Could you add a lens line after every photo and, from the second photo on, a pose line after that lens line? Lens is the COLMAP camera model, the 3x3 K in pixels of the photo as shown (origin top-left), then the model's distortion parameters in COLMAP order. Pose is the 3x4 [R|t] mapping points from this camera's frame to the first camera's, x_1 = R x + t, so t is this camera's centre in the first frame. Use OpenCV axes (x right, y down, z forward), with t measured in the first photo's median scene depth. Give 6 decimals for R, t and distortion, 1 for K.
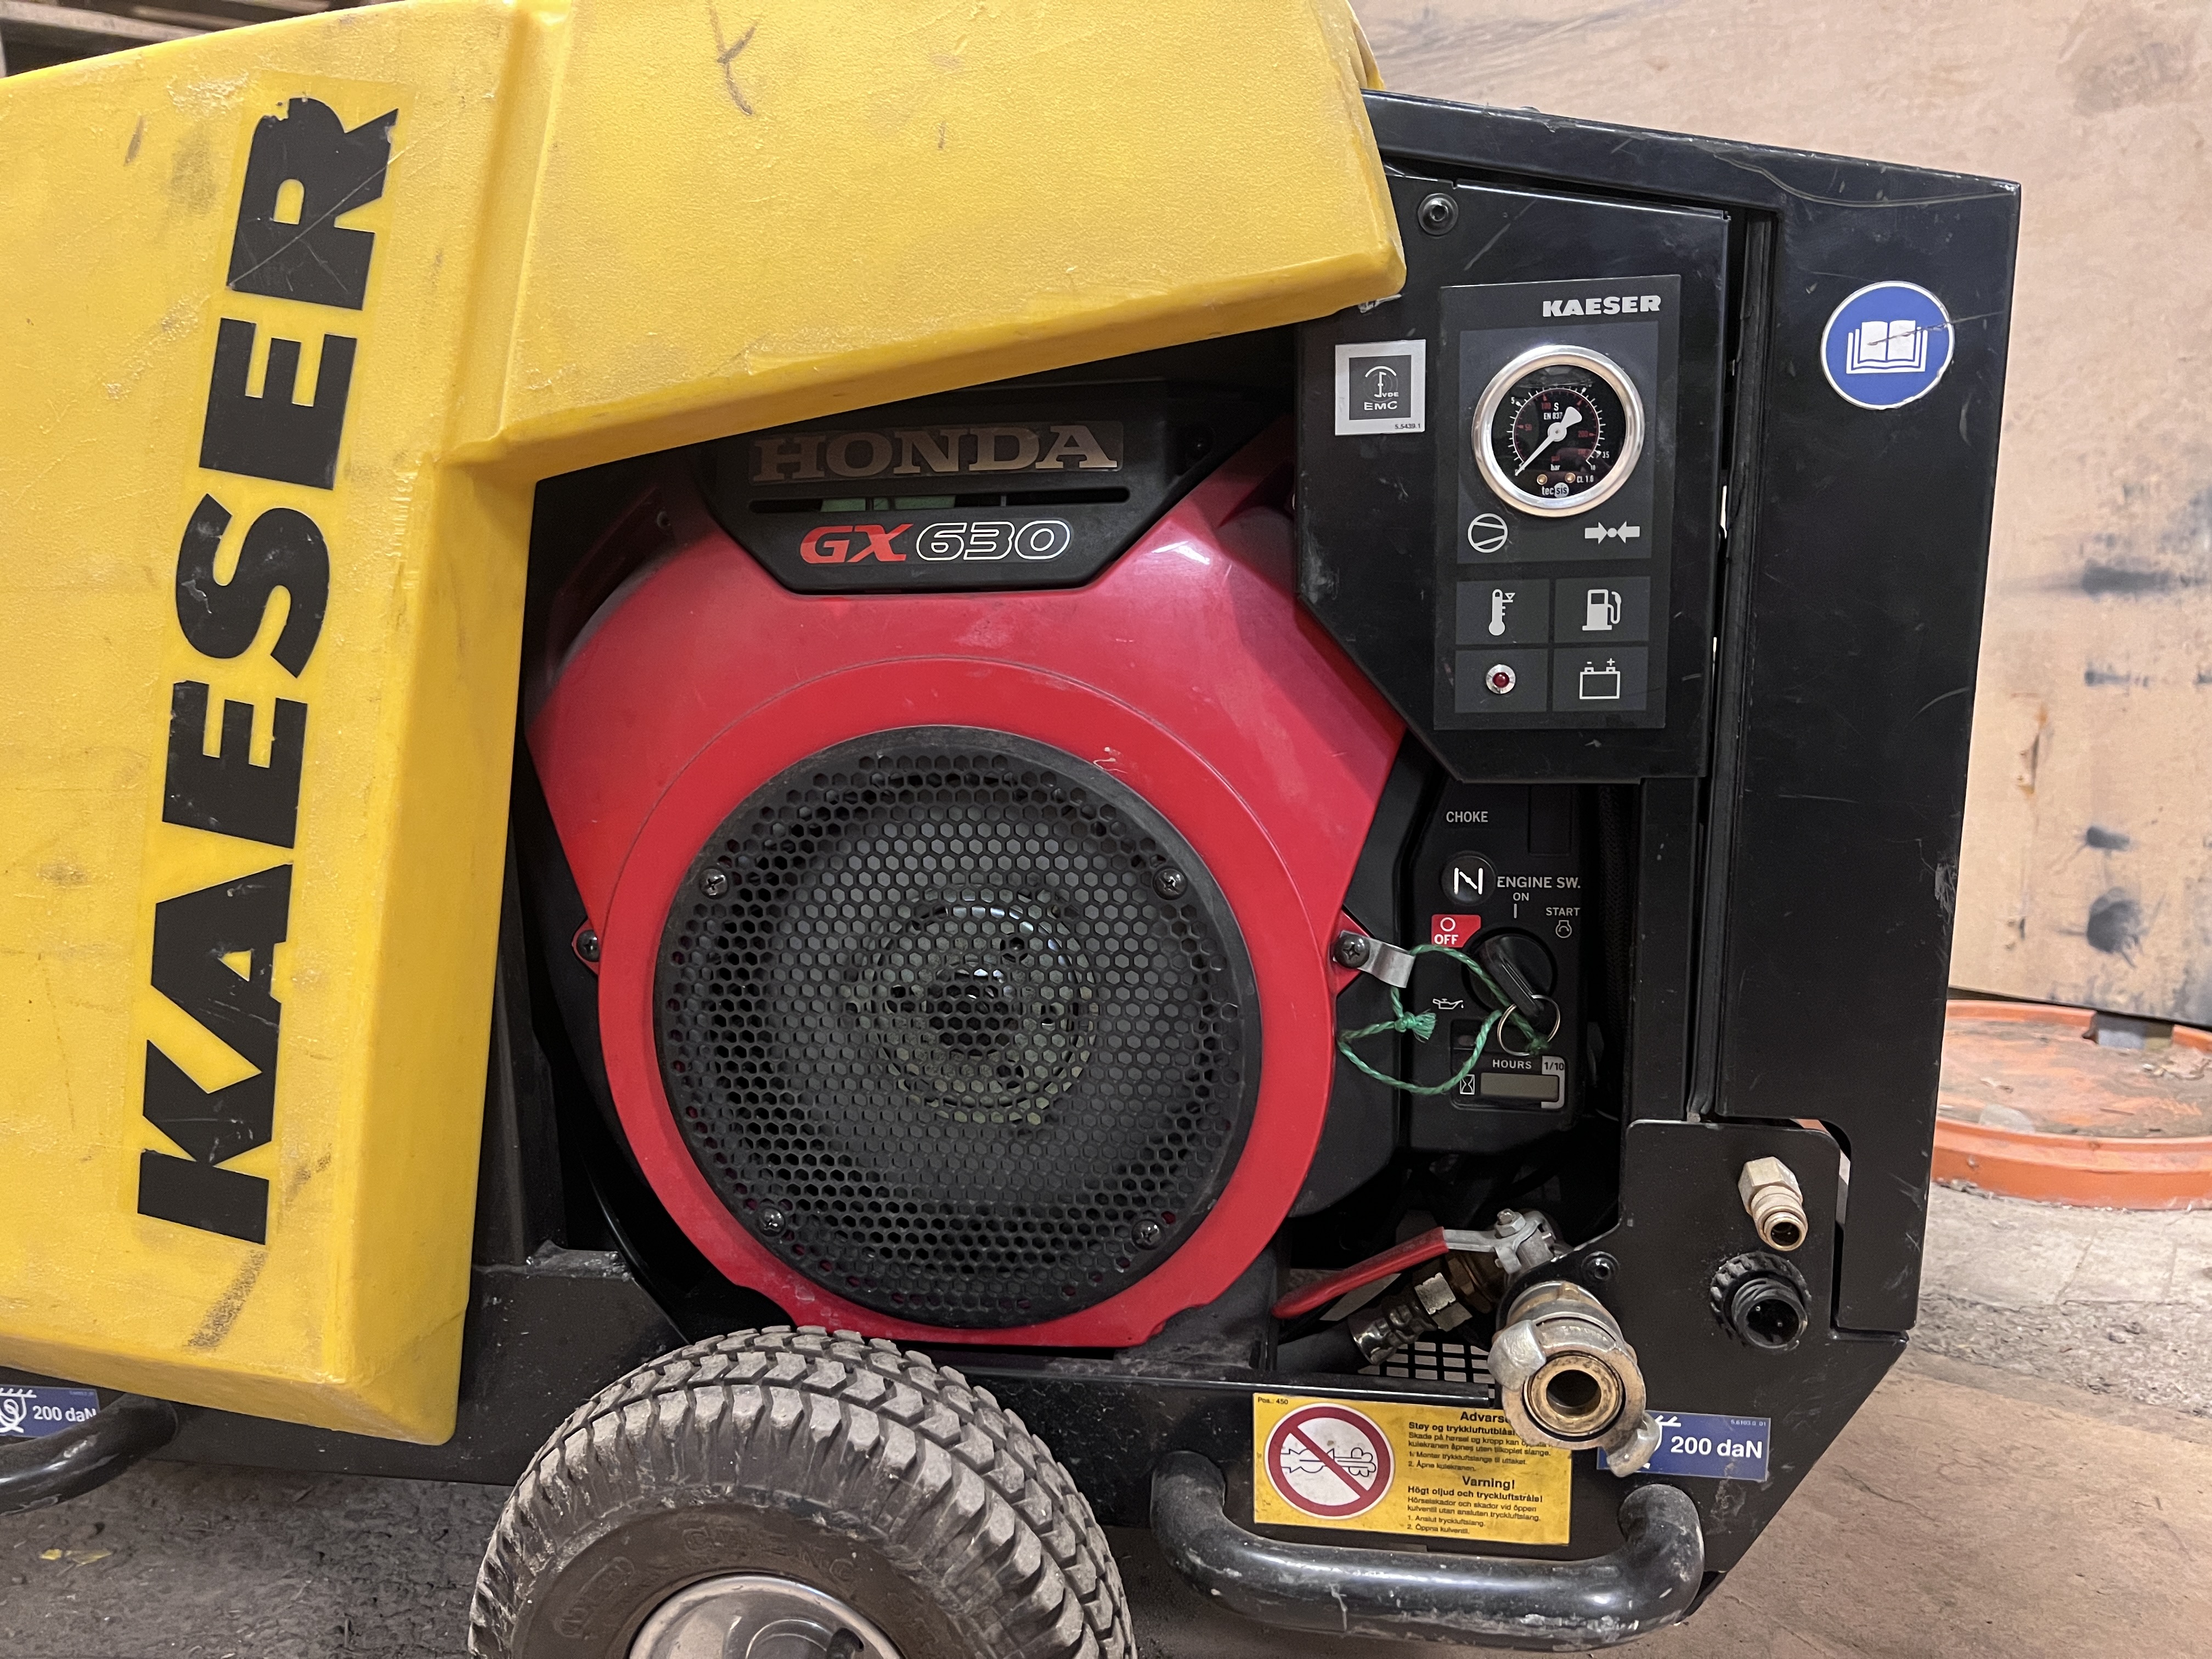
lens RADIAL K [[1683.0, 0, 1122.7], [0, 1683.0, 835.8], [0, 0, 1]] dist [0.036407, -0.047572]
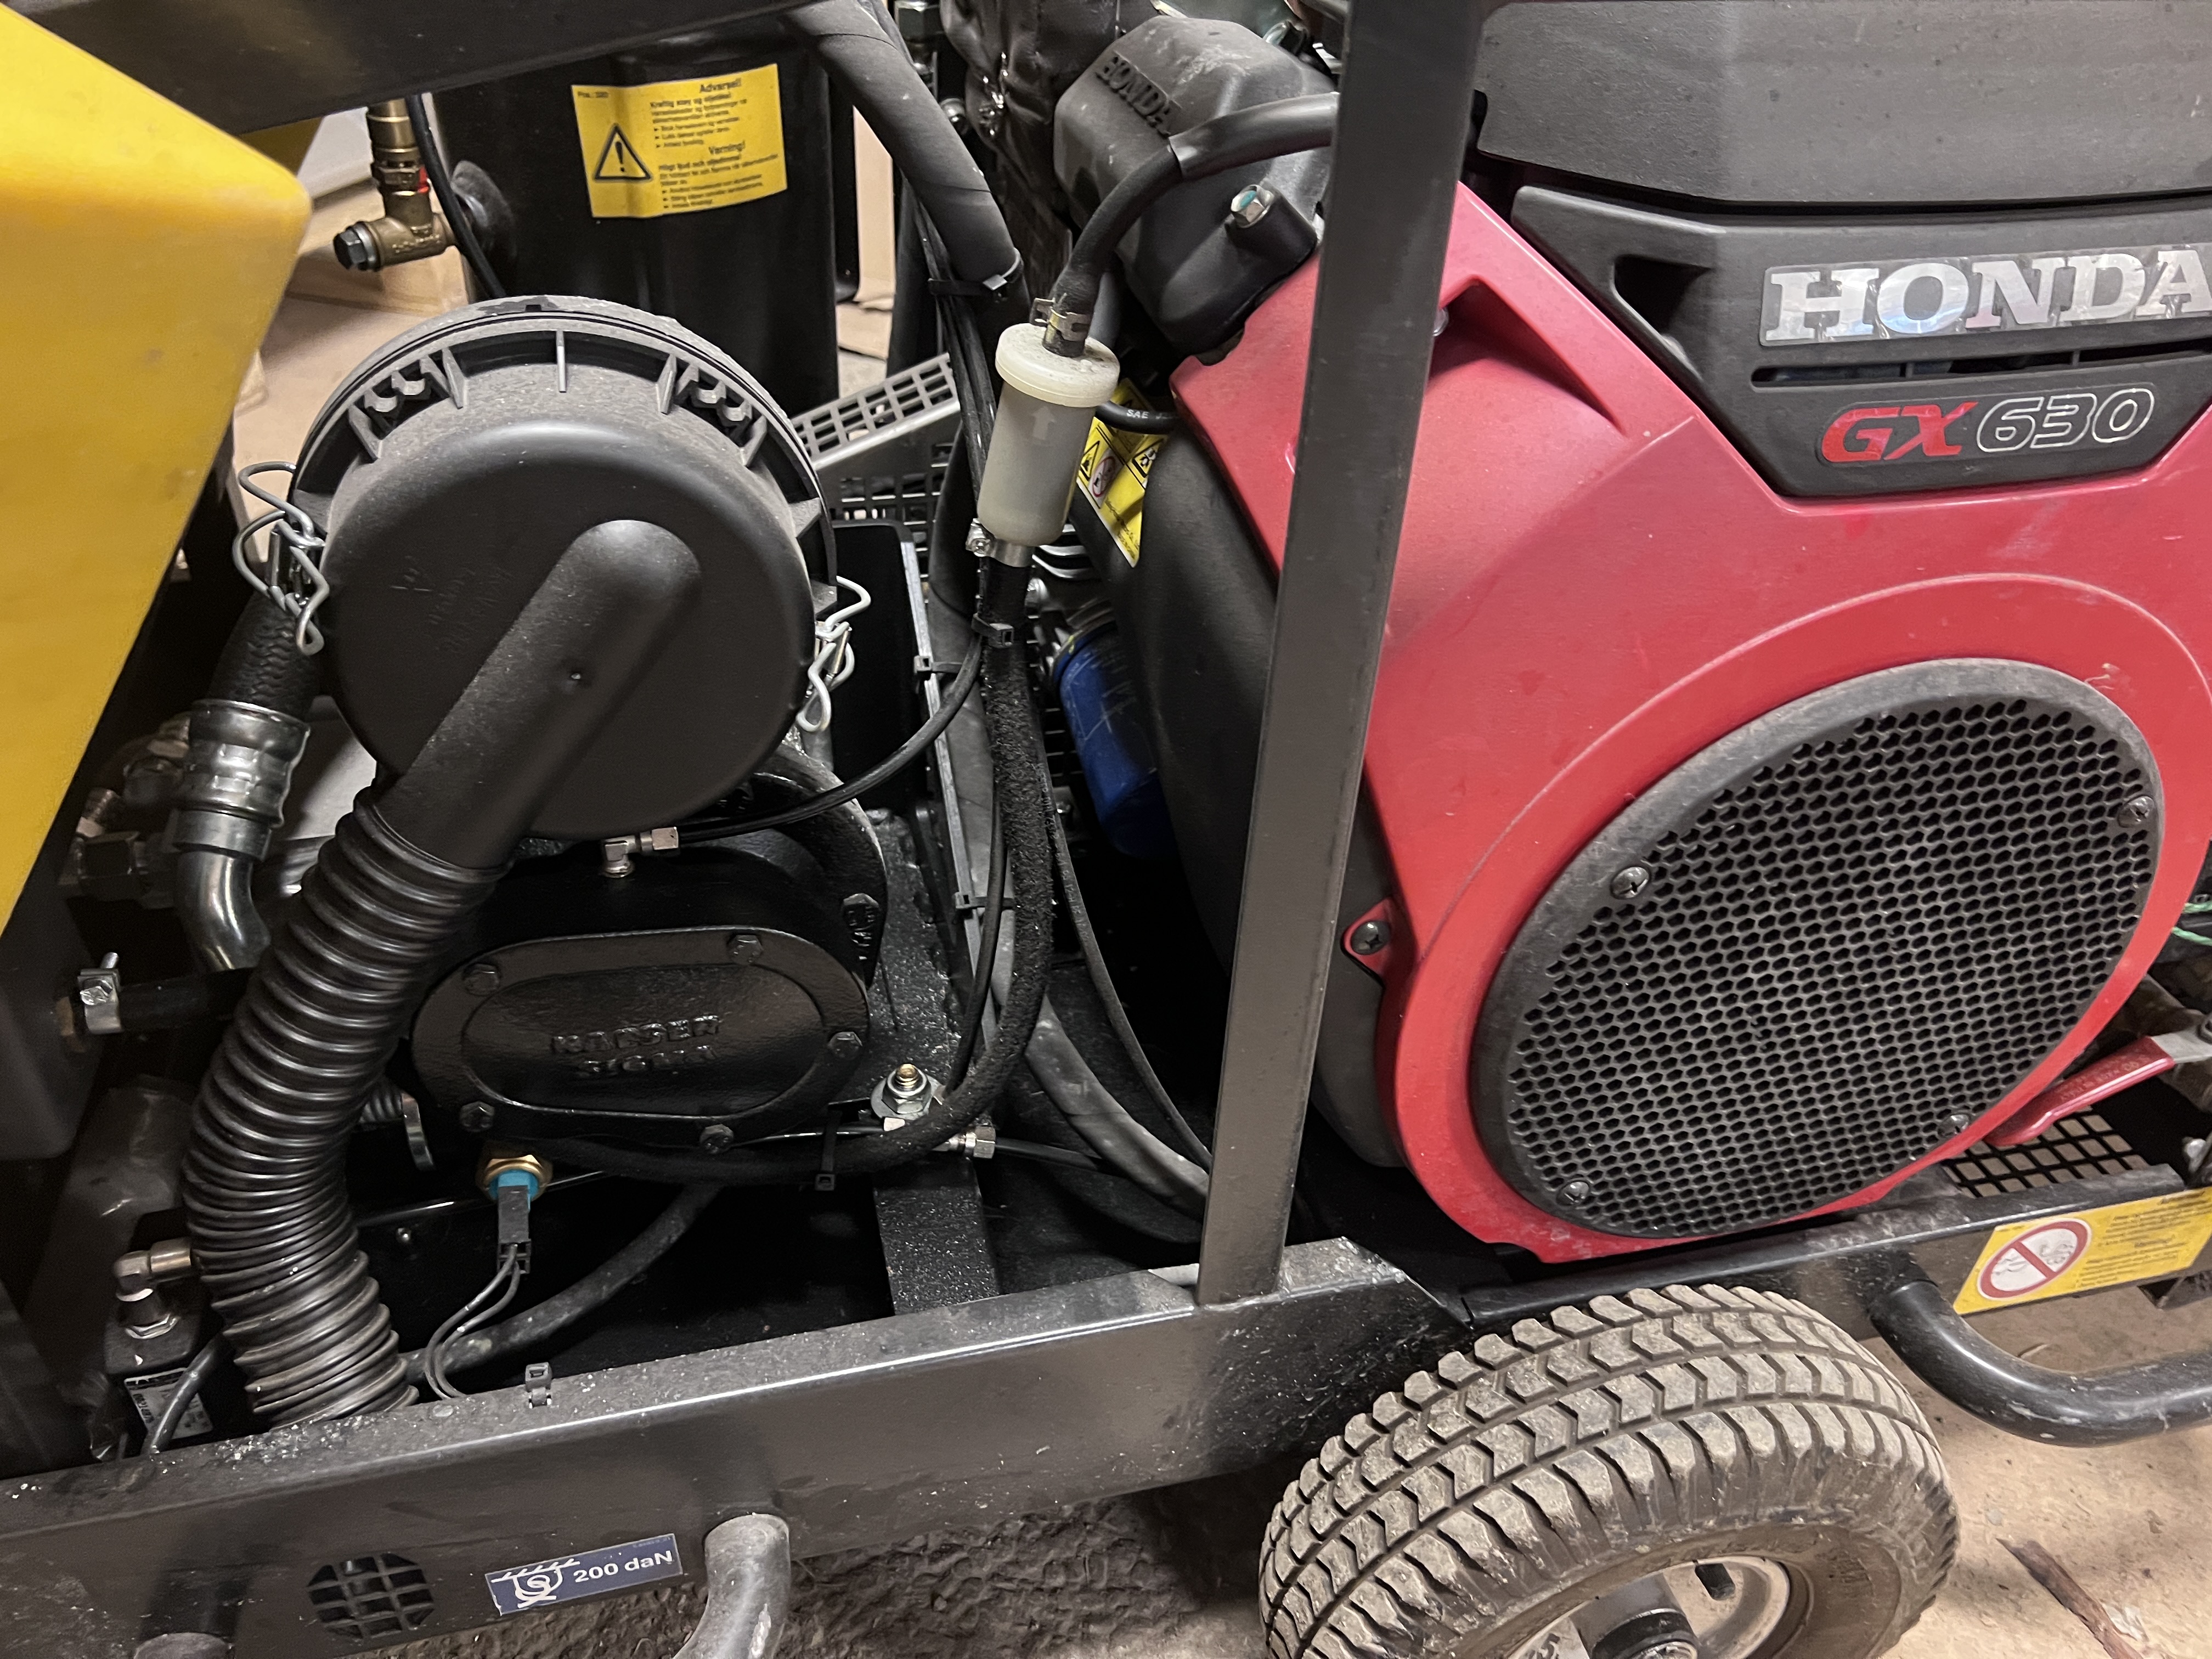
lens RADIAL K [[1683.0, 0, 1094.1], [0, 1683.0, 827.1], [0, 0, 1]] dist [0.036407, -0.047572]
pose [[0.918196, -0.181453, 0.352125, -0.768634], [0.013145, 0.902385, 0.430730, -0.343922], [-0.395909, -0.390866, 0.830951, 0.496659]]
